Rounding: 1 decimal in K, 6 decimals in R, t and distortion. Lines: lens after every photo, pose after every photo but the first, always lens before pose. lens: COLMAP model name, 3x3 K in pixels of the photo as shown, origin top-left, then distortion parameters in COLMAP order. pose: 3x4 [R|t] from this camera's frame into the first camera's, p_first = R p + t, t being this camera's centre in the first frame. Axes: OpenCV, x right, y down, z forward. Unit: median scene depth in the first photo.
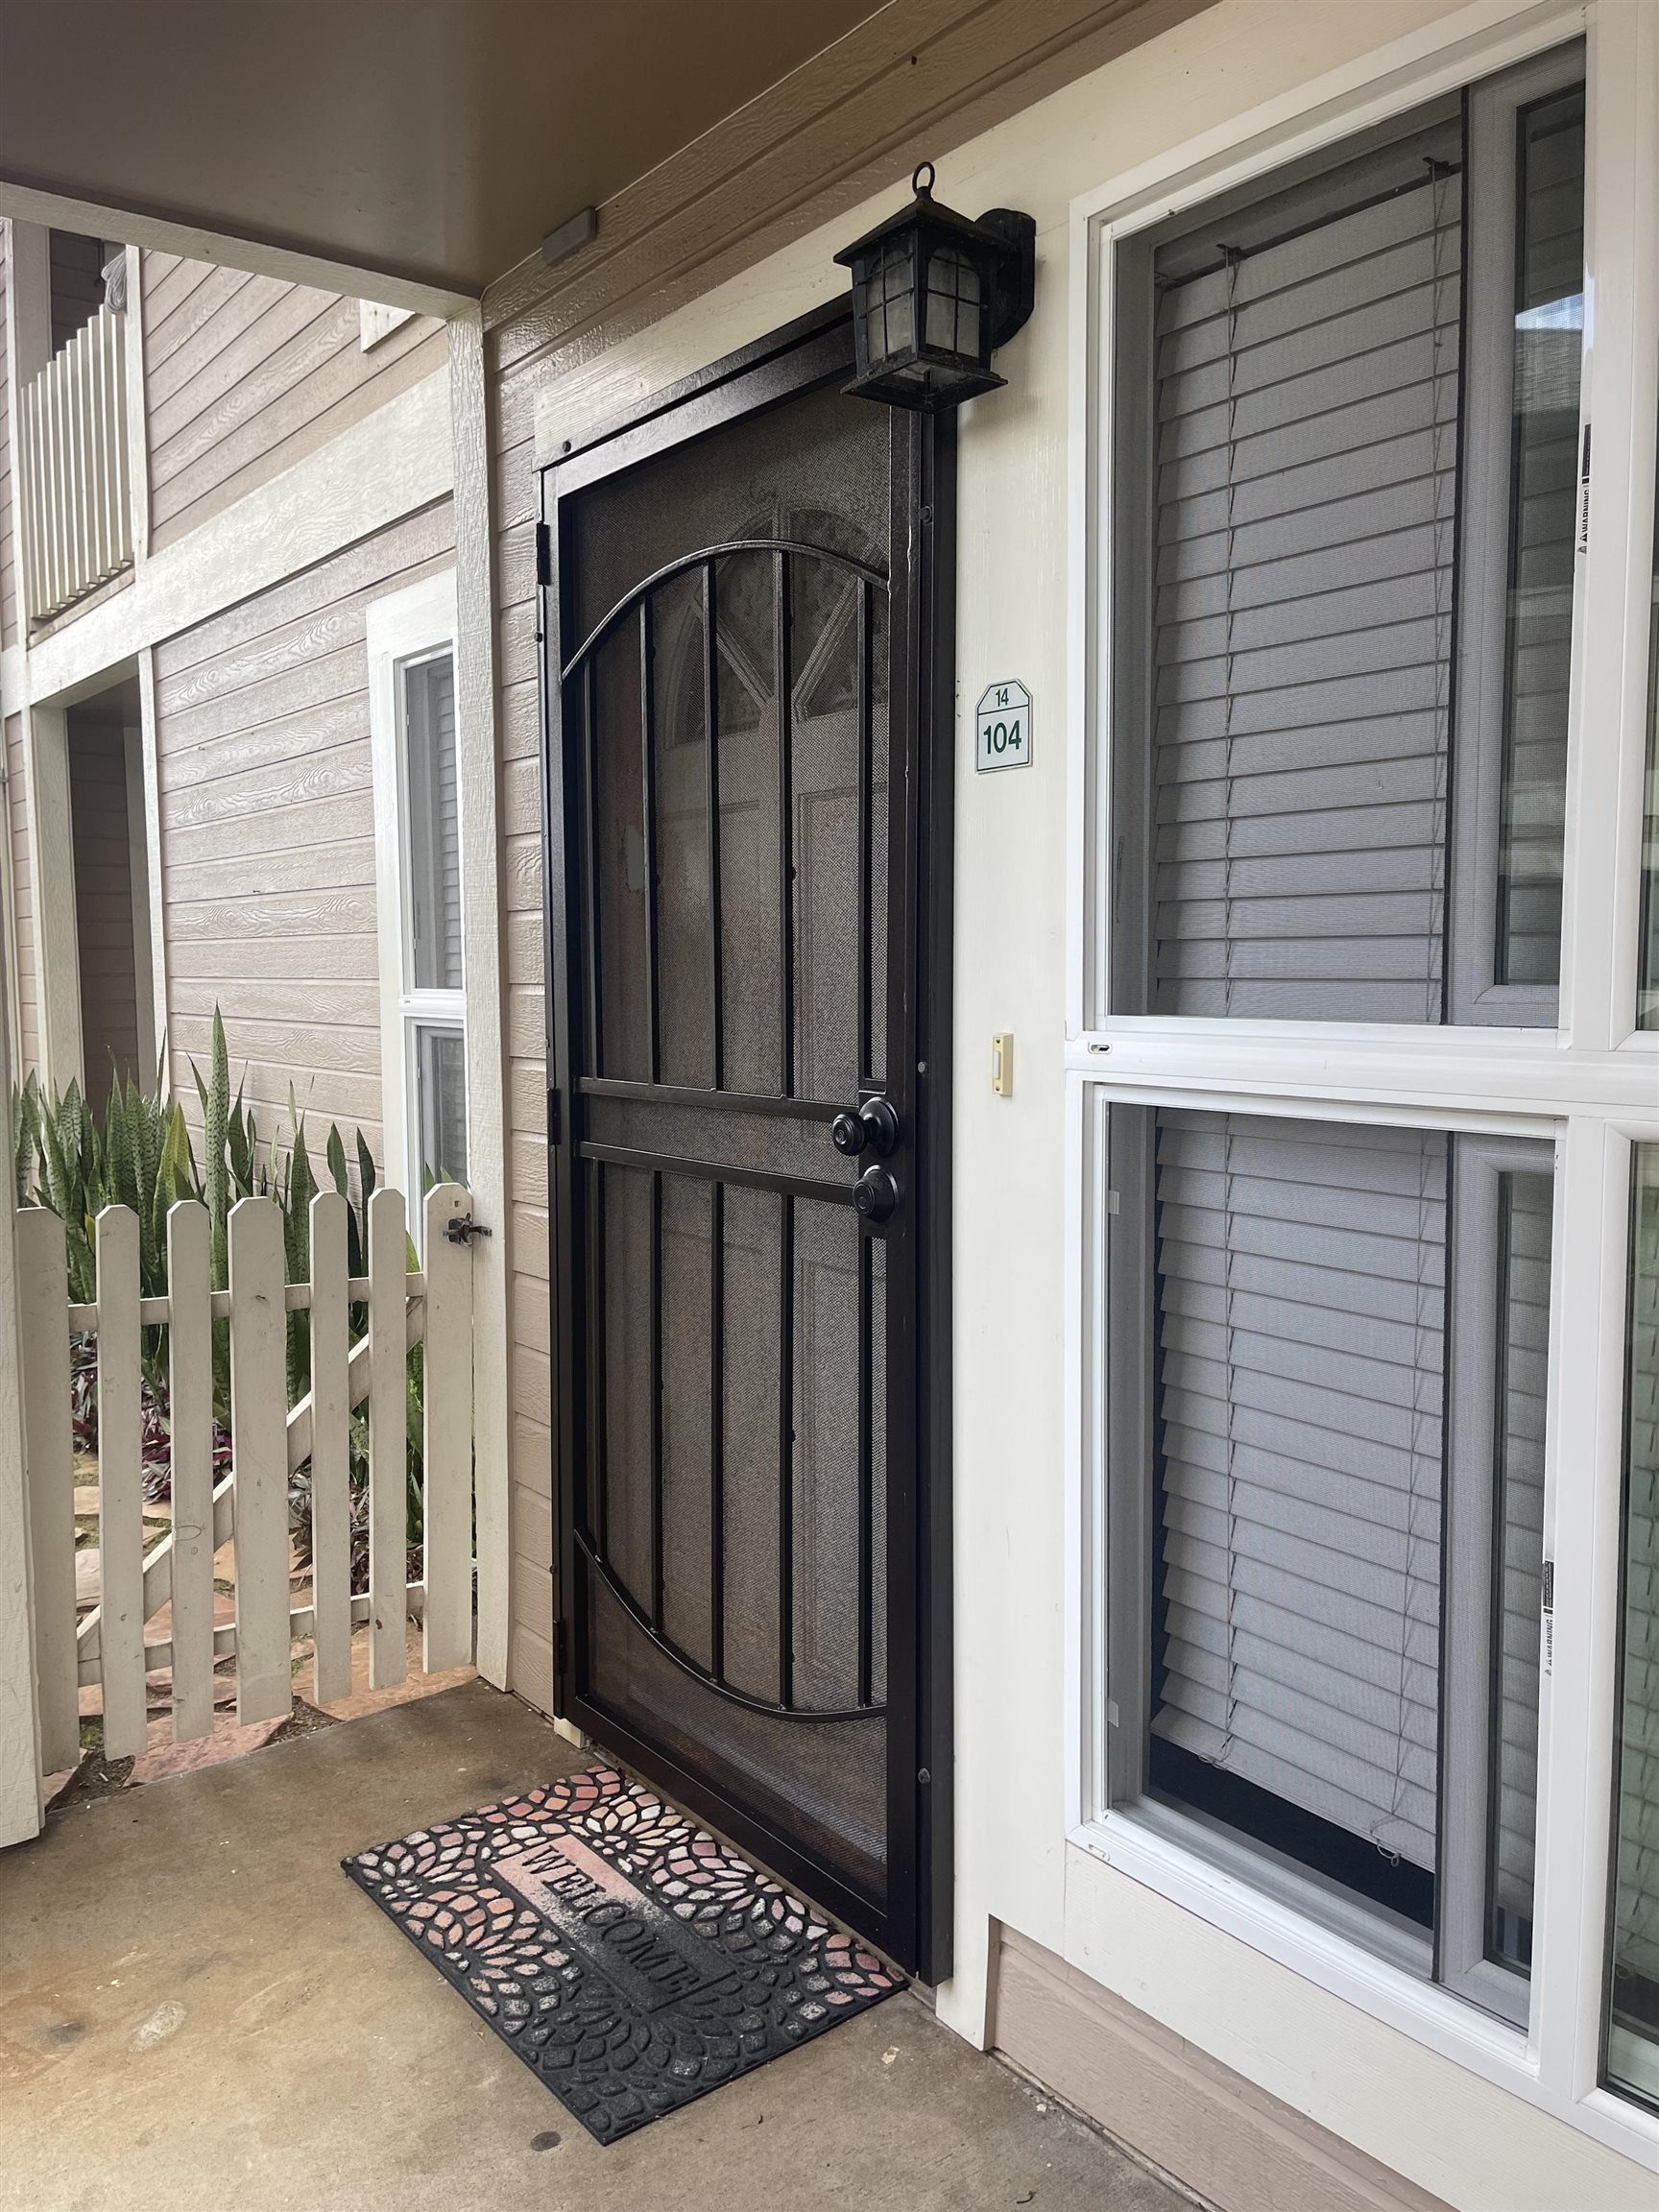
lens RADIAL K [[1620.9, 0, 838.1], [0, 1620.9, 1102.1], [0, 0, 1]] dist [0.040980, -0.022055]
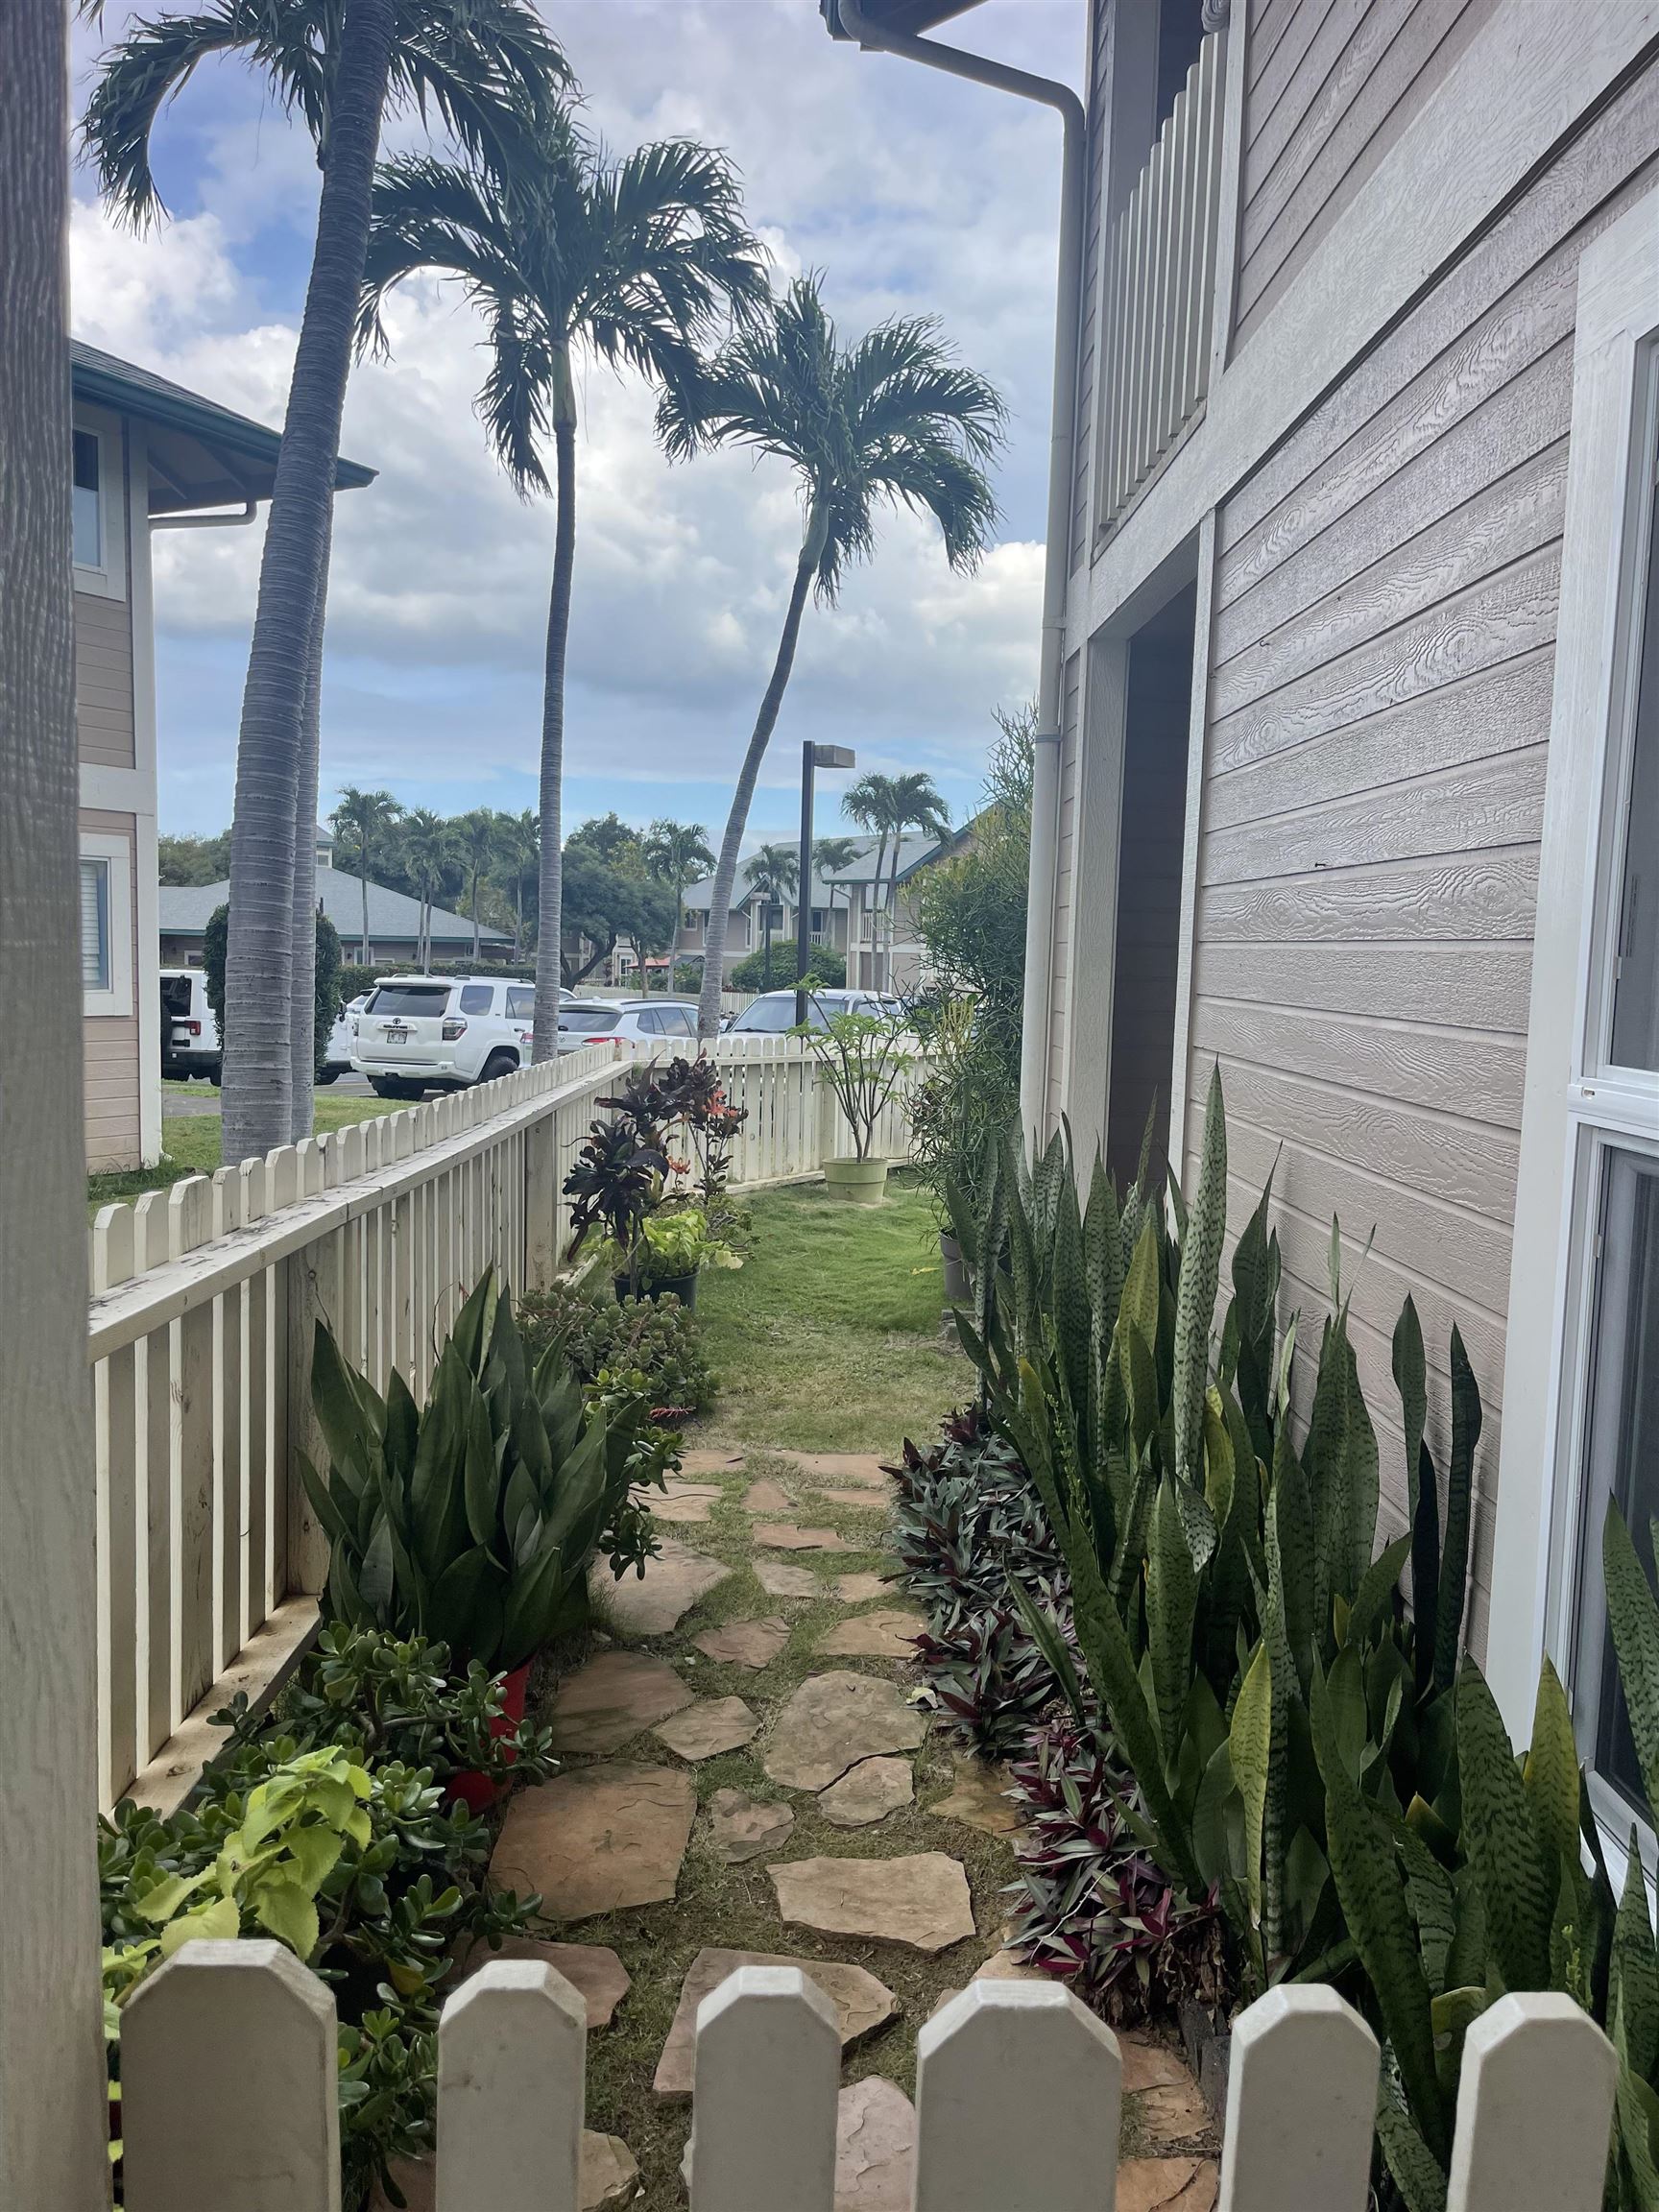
lens RADIAL K [[1620.9, 0, 833.7], [0, 1620.9, 1114.5], [0, 0, 1]] dist [0.040980, -0.022055]
pose [[0.790763, 0.088160, -0.605741, -0.131427], [-0.079677, 0.995980, 0.040942, -0.049576], [0.606915, 0.015888, 0.794608, 0.429788]]
